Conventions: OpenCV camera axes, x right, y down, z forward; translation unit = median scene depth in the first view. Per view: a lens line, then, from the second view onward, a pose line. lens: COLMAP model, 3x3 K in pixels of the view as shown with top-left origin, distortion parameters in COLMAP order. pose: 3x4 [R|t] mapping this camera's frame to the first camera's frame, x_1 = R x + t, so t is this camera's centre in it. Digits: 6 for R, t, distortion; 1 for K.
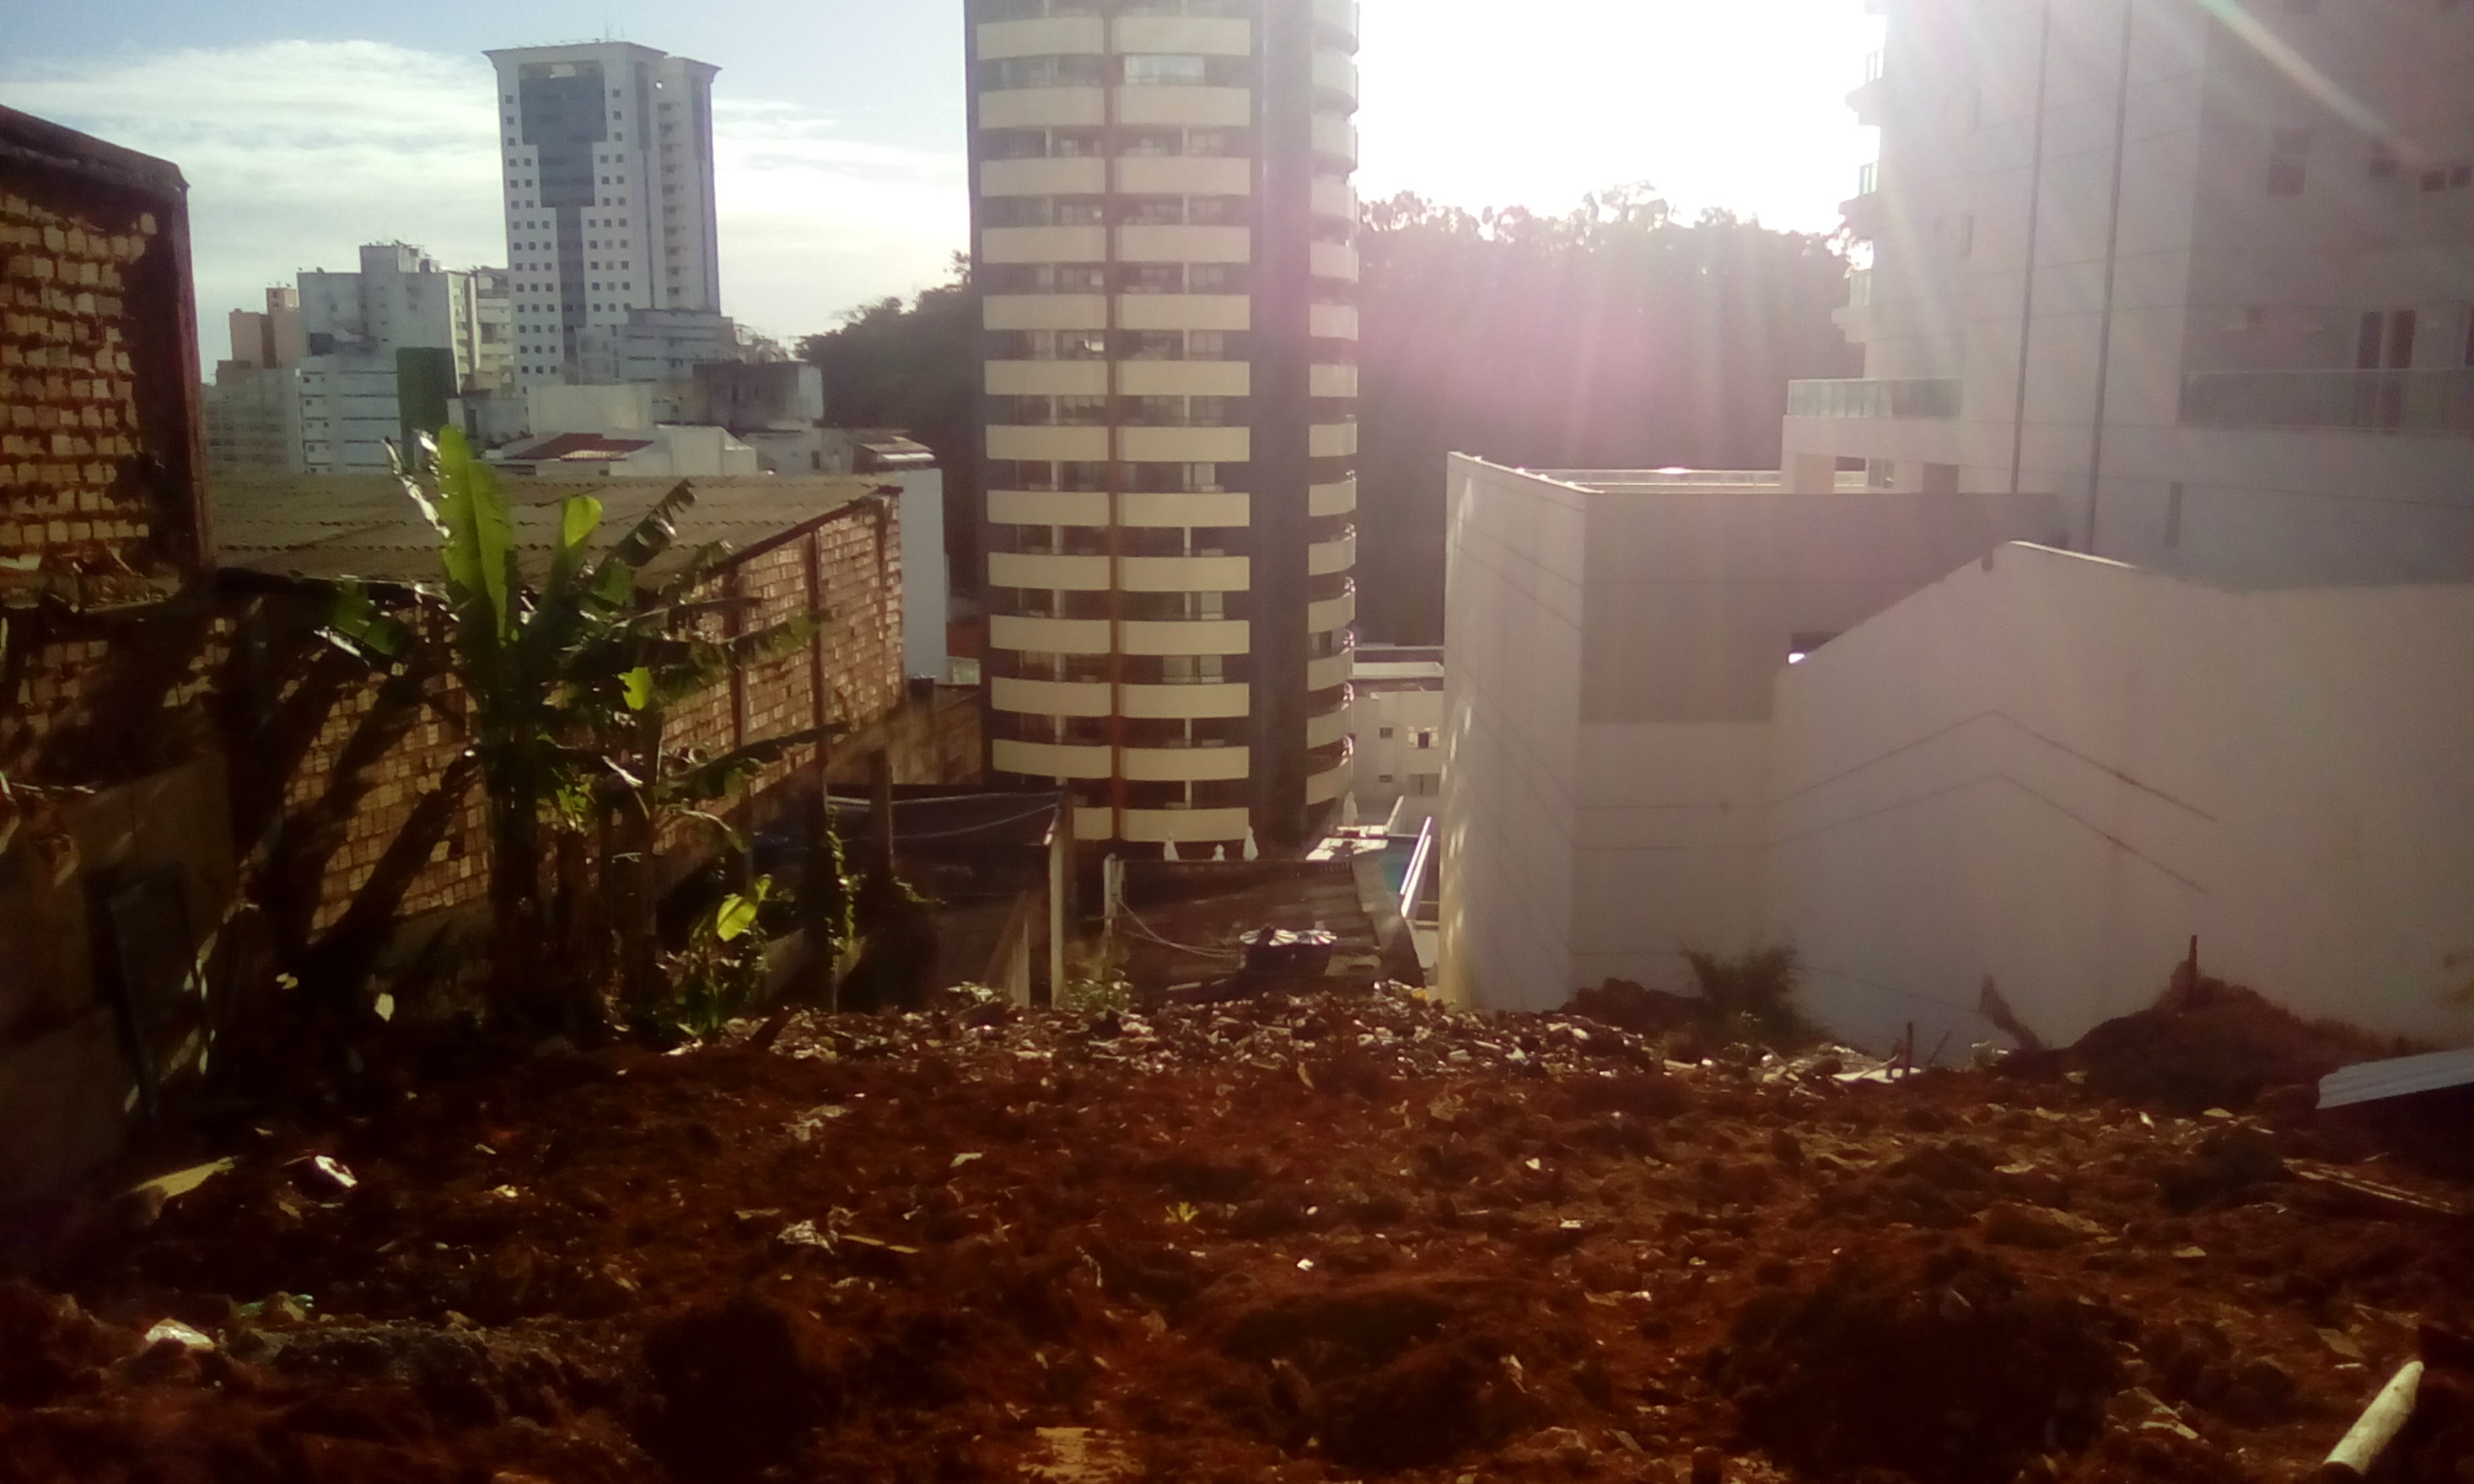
lens RADIAL K [[1992.7, 0, 1315.5], [0, 1992.7, 776.6], [0, 0, 1]] dist [0.010923, -0.067618]
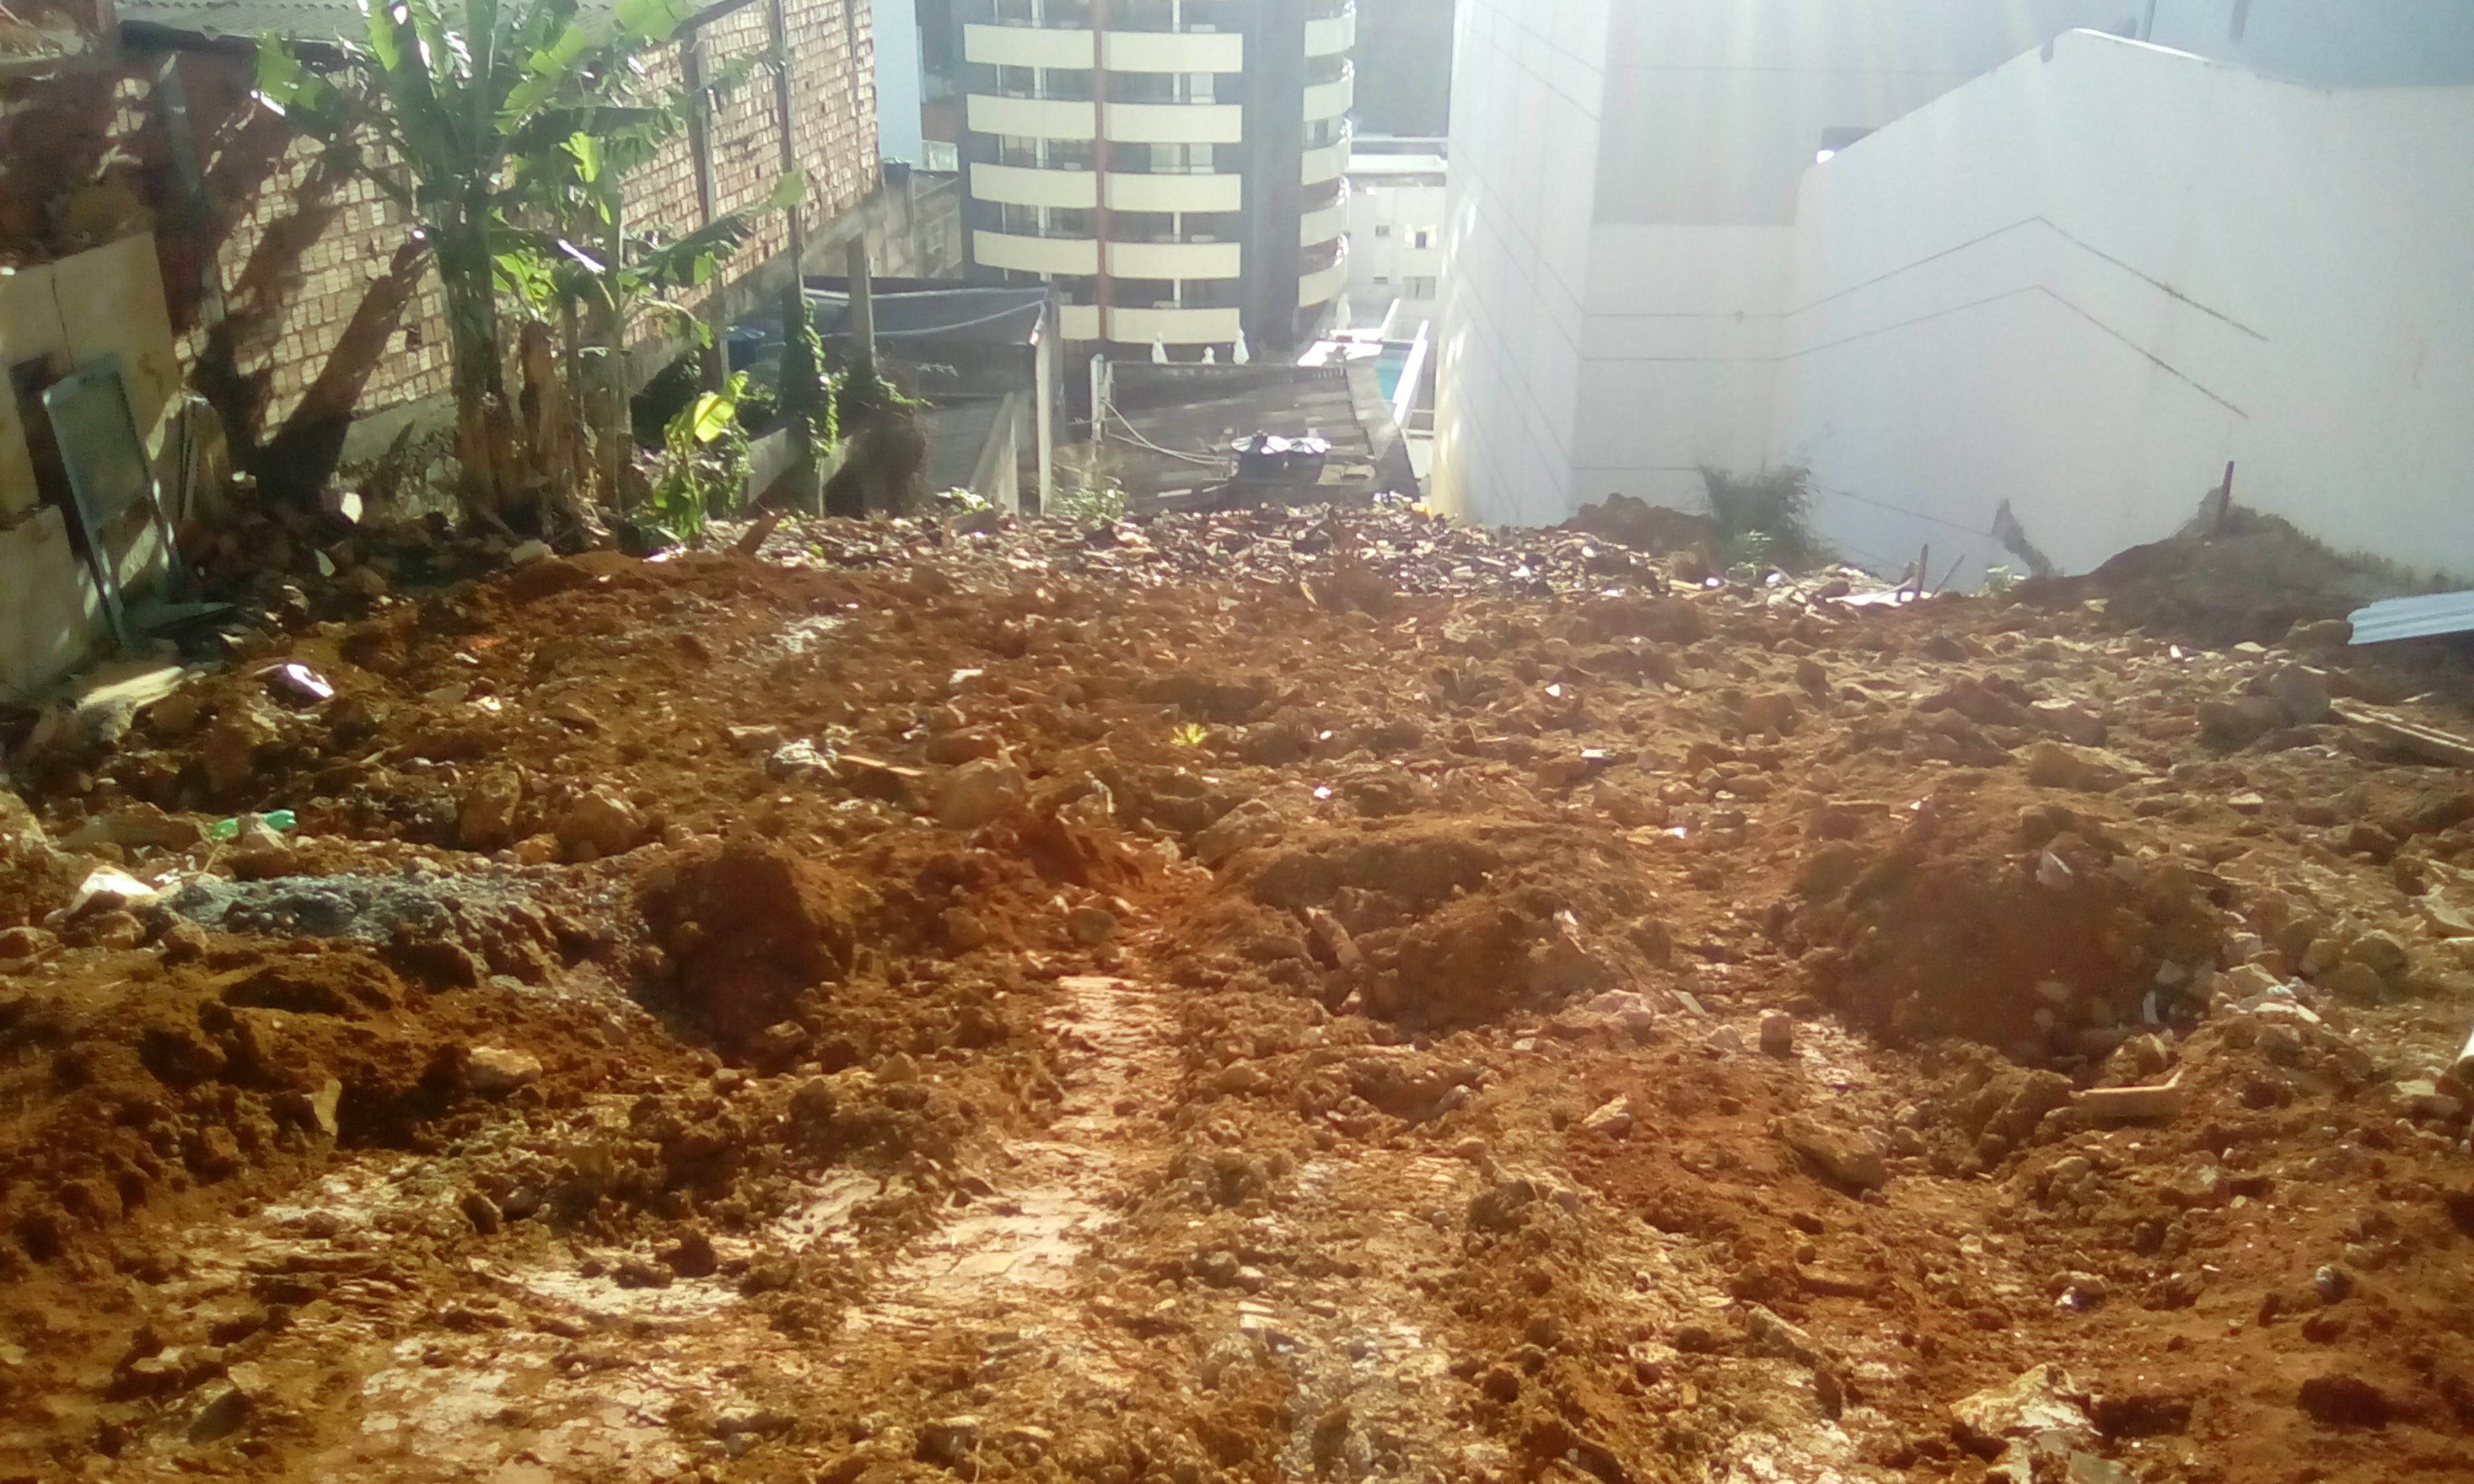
lens RADIAL K [[1992.7, 0, 1315.5], [0, 1992.7, 776.6], [0, 0, 1]] dist [0.010923, -0.067618]
pose [[0.999849, 0.015178, 0.008411, -0.009186], [-0.016767, 0.969861, 0.243082, 0.001093], [-0.004468, -0.243187, 0.969969, 0.034659]]
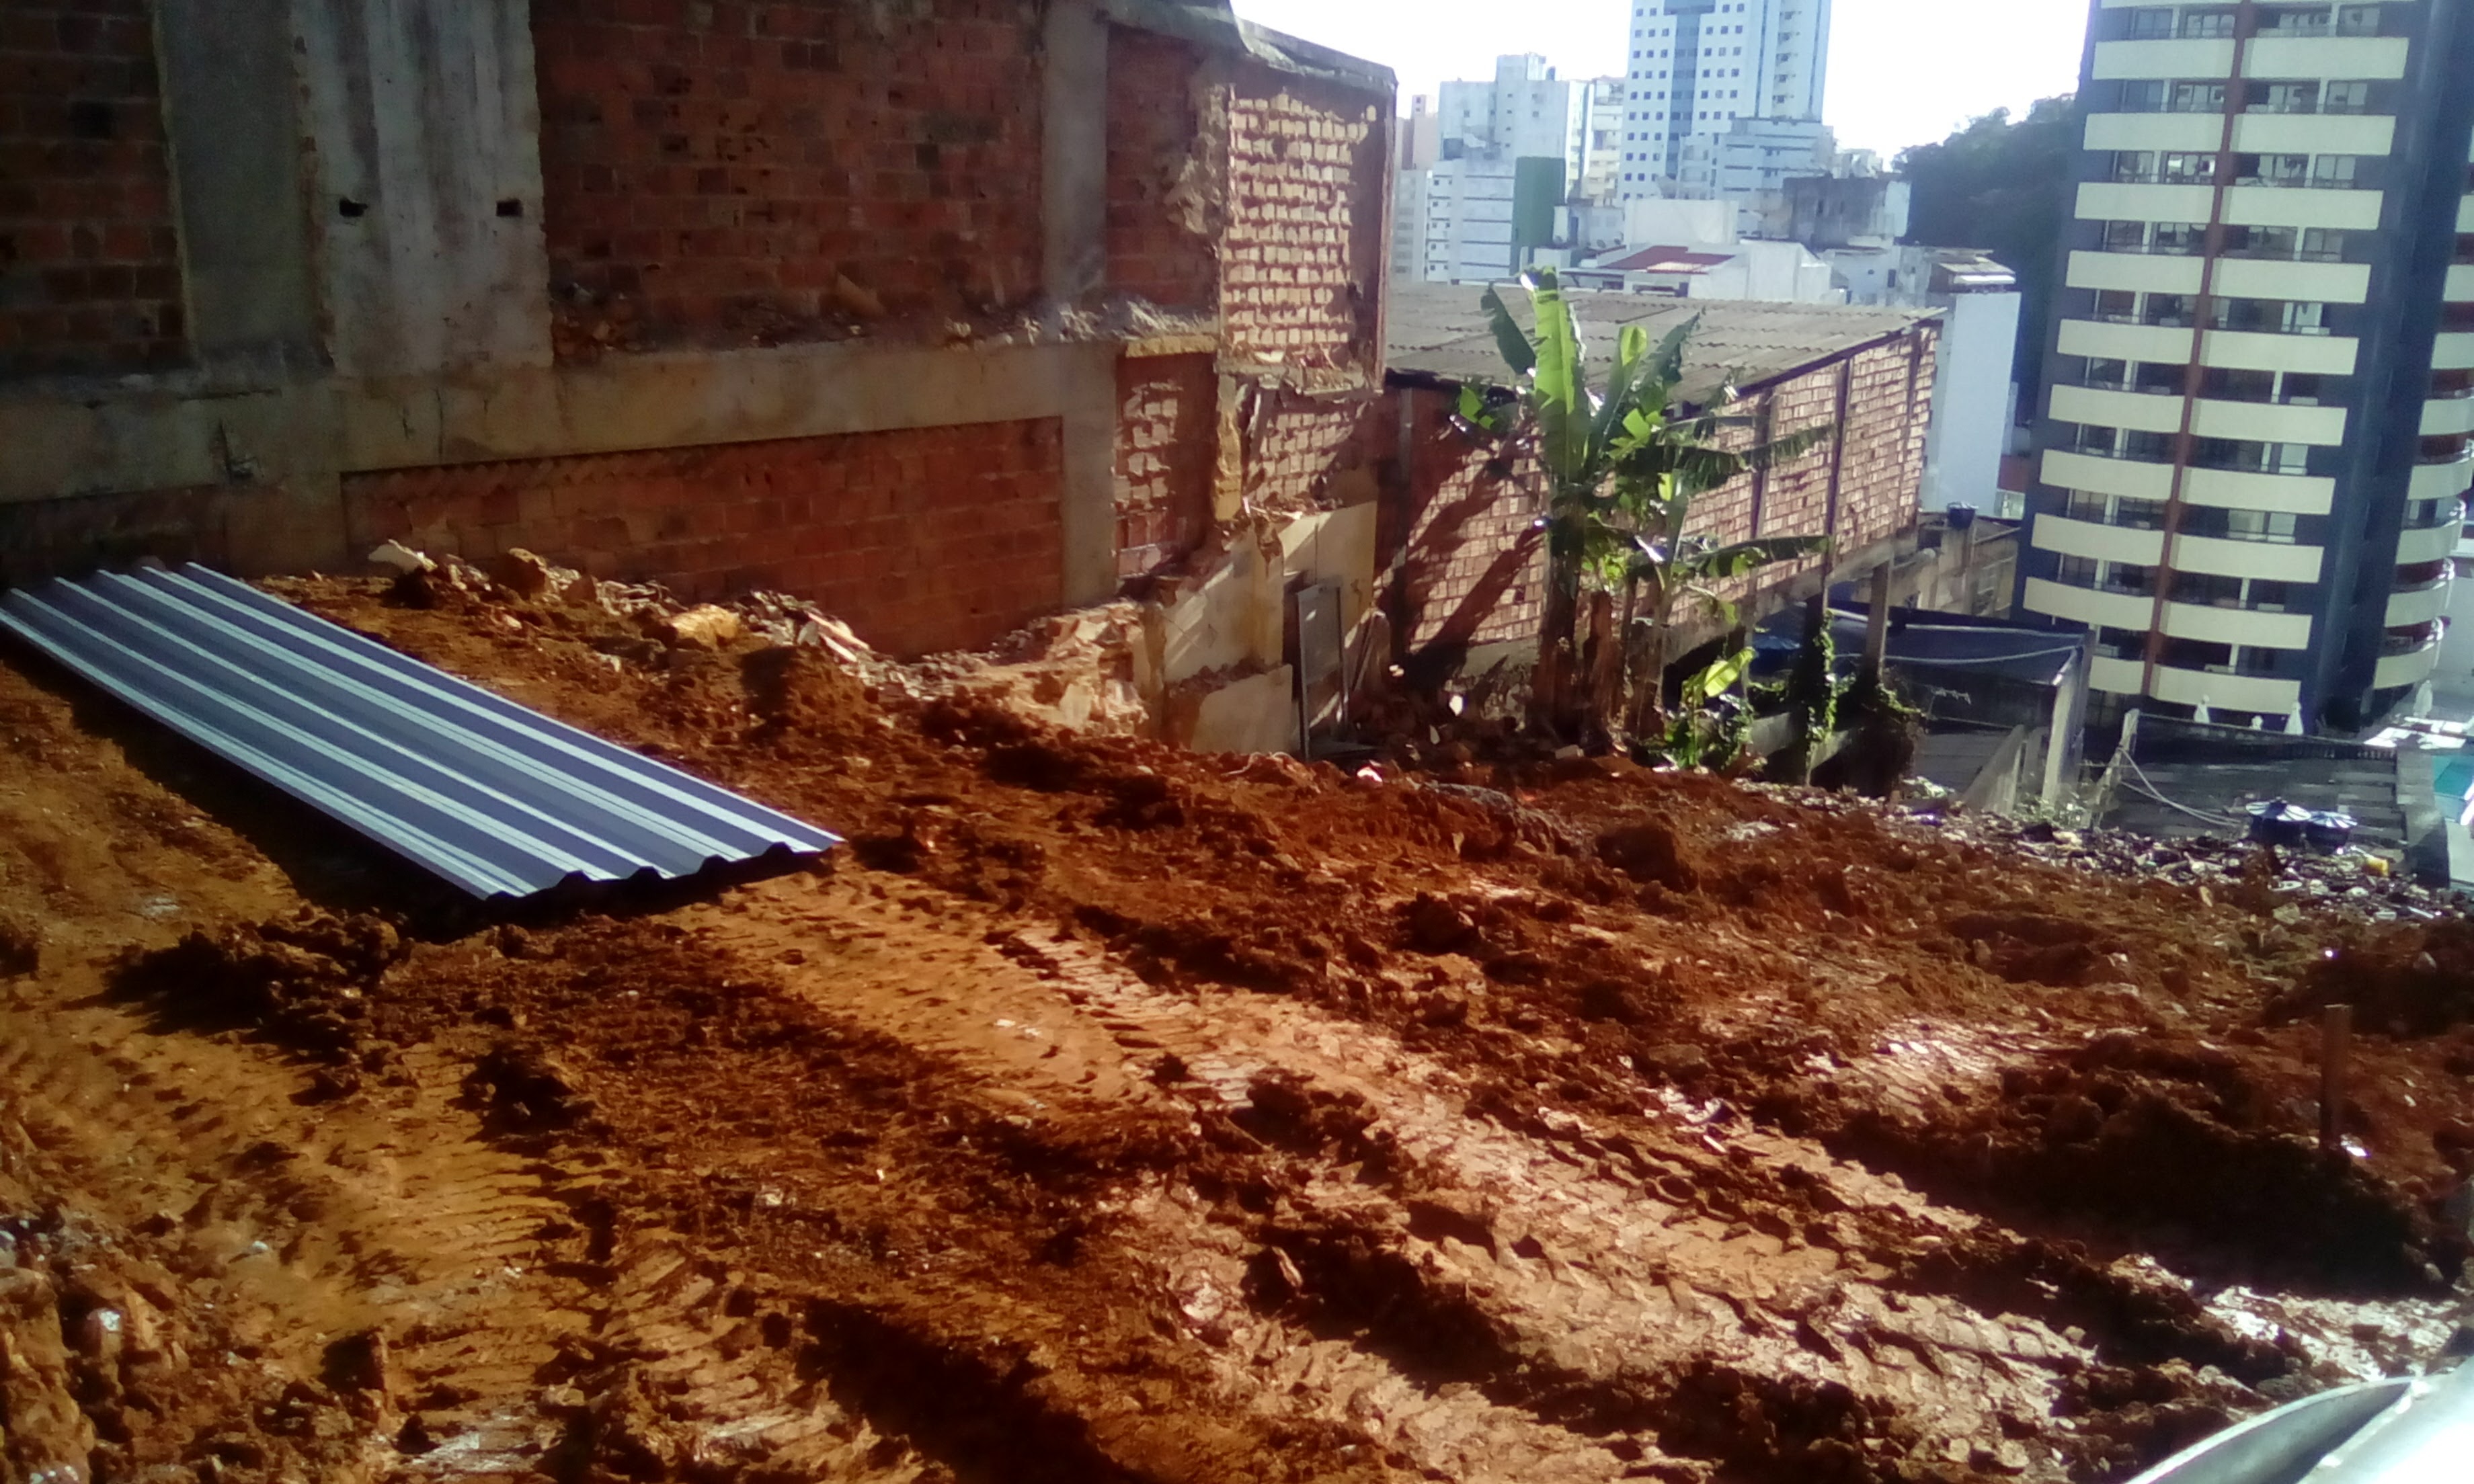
lens RADIAL K [[1992.7, 0, 1315.5], [0, 1992.7, 776.6], [0, 0, 1]] dist [0.010923, -0.067618]
pose [[0.867669, 0.157270, -0.471610, 0.083750], [-0.114427, 0.986351, 0.118399, 0.014110], [0.483793, -0.048766, 0.873823, -0.203492]]
